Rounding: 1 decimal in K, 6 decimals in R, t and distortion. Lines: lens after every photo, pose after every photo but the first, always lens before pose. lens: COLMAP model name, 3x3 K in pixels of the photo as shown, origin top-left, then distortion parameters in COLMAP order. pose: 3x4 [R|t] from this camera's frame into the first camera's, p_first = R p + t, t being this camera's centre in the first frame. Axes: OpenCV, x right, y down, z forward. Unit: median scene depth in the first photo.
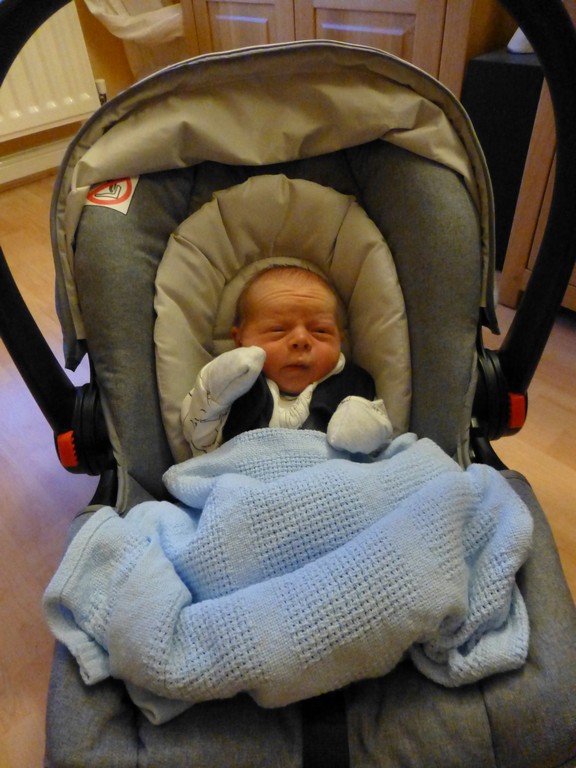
lens RADIAL K [[544.9, 0, 283.0], [0, 544.9, 383.9], [0, 0, 1]] dist [-0.027565, 0.008882]
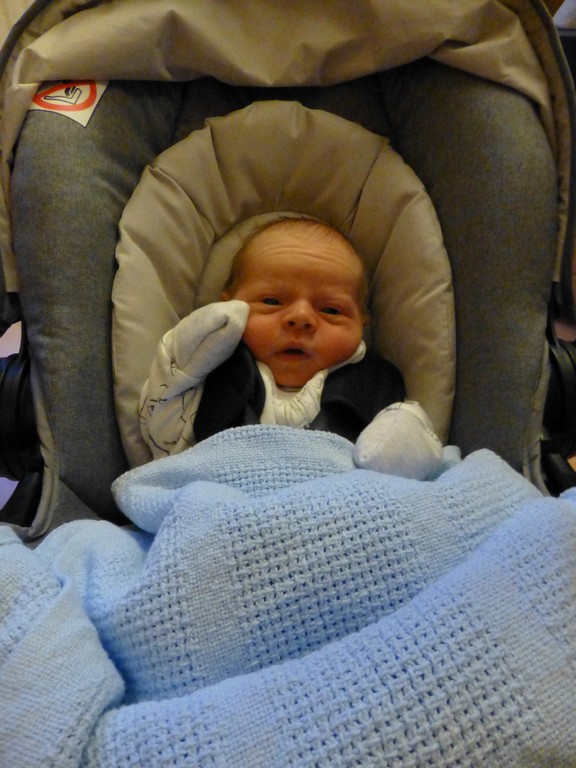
lens RADIAL K [[545.8, 0, 288.0], [0, 545.8, 384.0], [0, 0, 1]] dist [-0.000712, -0.004859]
pose [[0.997612, 0.057725, 0.037924, -0.022815], [-0.055915, 0.997321, -0.047168, 0.057813], [-0.040545, 0.044935, 0.998167, 0.272644]]
